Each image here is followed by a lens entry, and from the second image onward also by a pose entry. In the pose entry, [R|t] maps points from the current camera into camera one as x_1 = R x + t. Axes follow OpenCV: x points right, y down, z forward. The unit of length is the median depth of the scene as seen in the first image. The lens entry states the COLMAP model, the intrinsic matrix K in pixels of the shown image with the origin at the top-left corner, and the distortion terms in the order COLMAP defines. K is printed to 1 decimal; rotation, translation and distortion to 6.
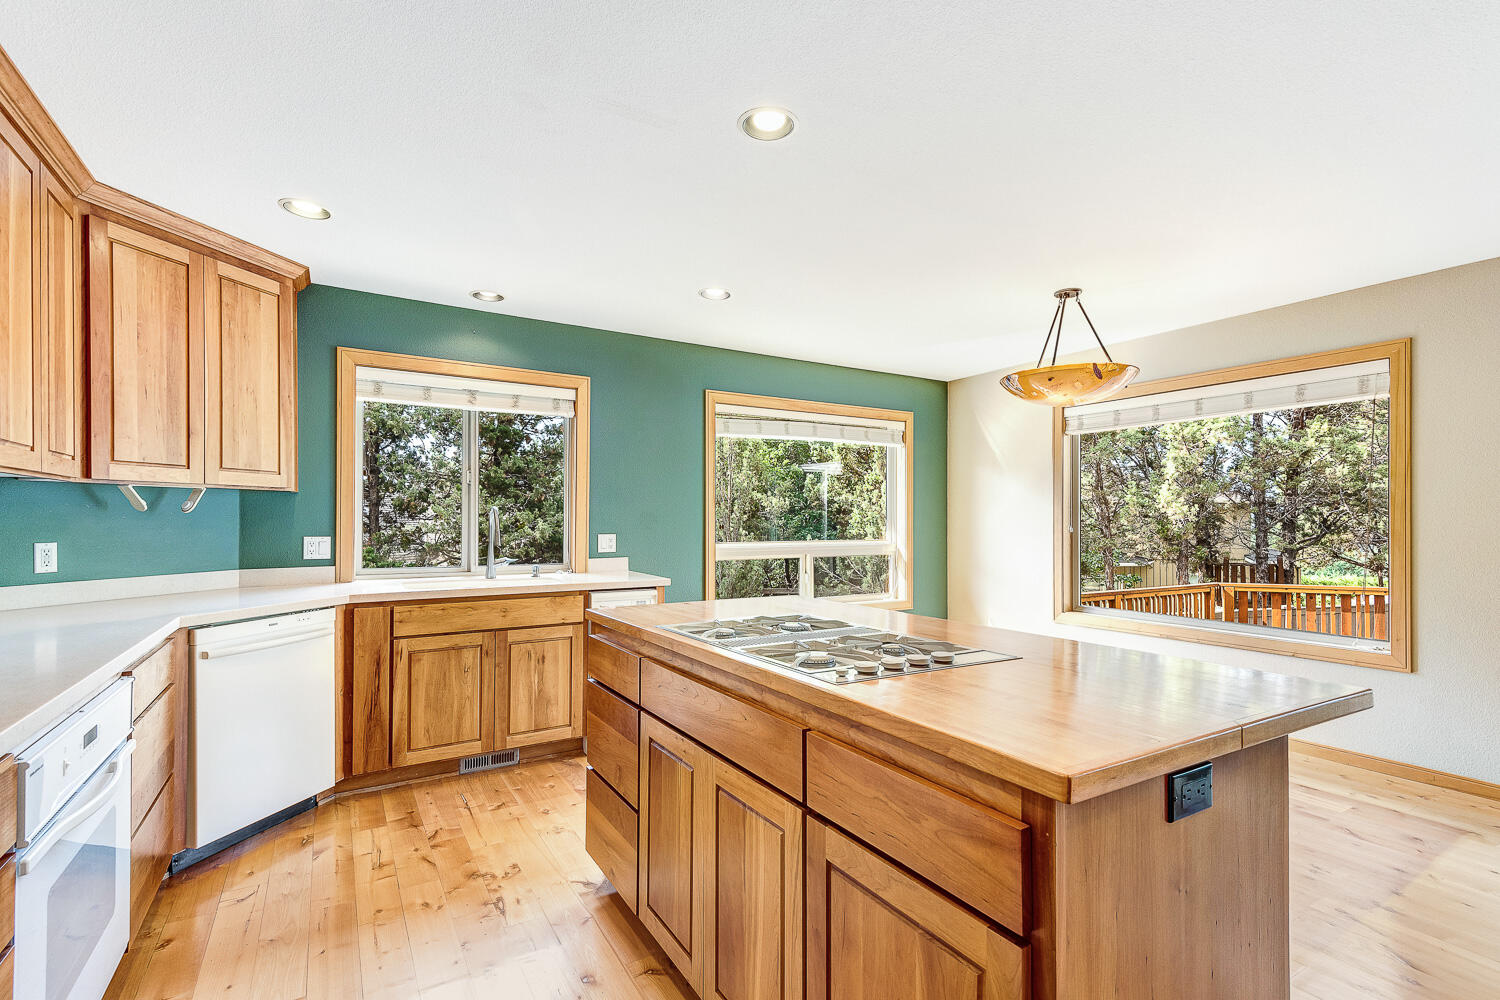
lens RADIAL K [[695.5, 0, 751.6], [0, 695.5, 522.5], [0, 0, 1]] dist [0.022839, -0.001537]
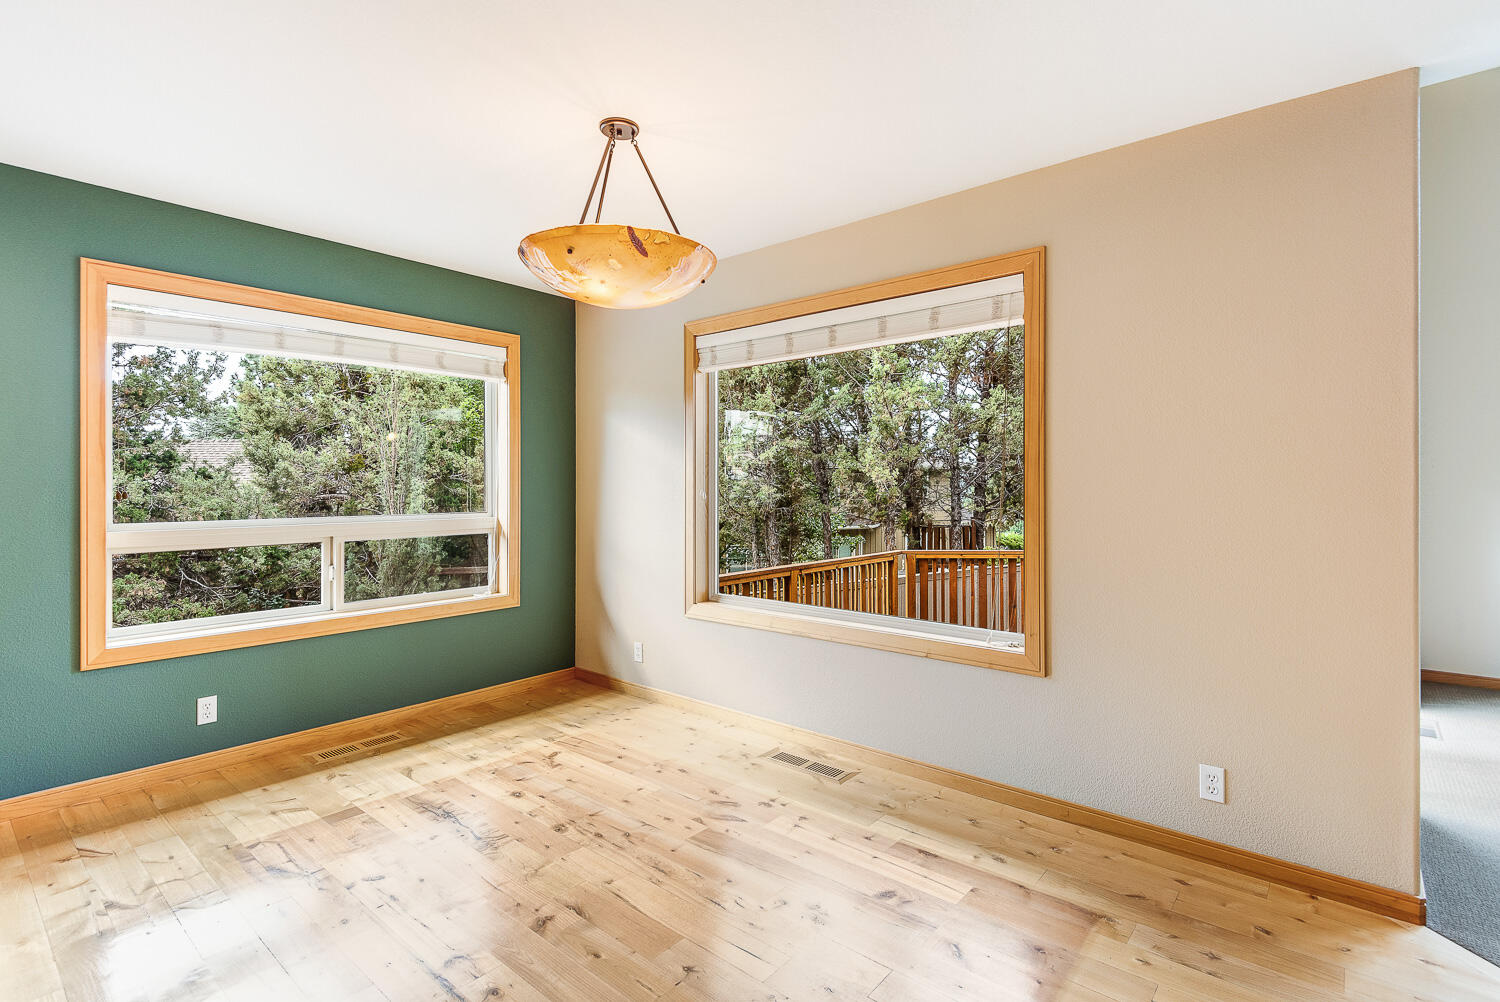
lens RADIAL K [[695.5, 0, 751.9], [0, 695.5, 494.0], [0, 0, 1]] dist [0.022839, -0.001537]
pose [[0.950651, -0.007419, 0.310174, 0.130988], [0.004814, 0.999946, 0.009163, 0.000612], [-0.310225, -0.007218, 0.950636, 0.125455]]
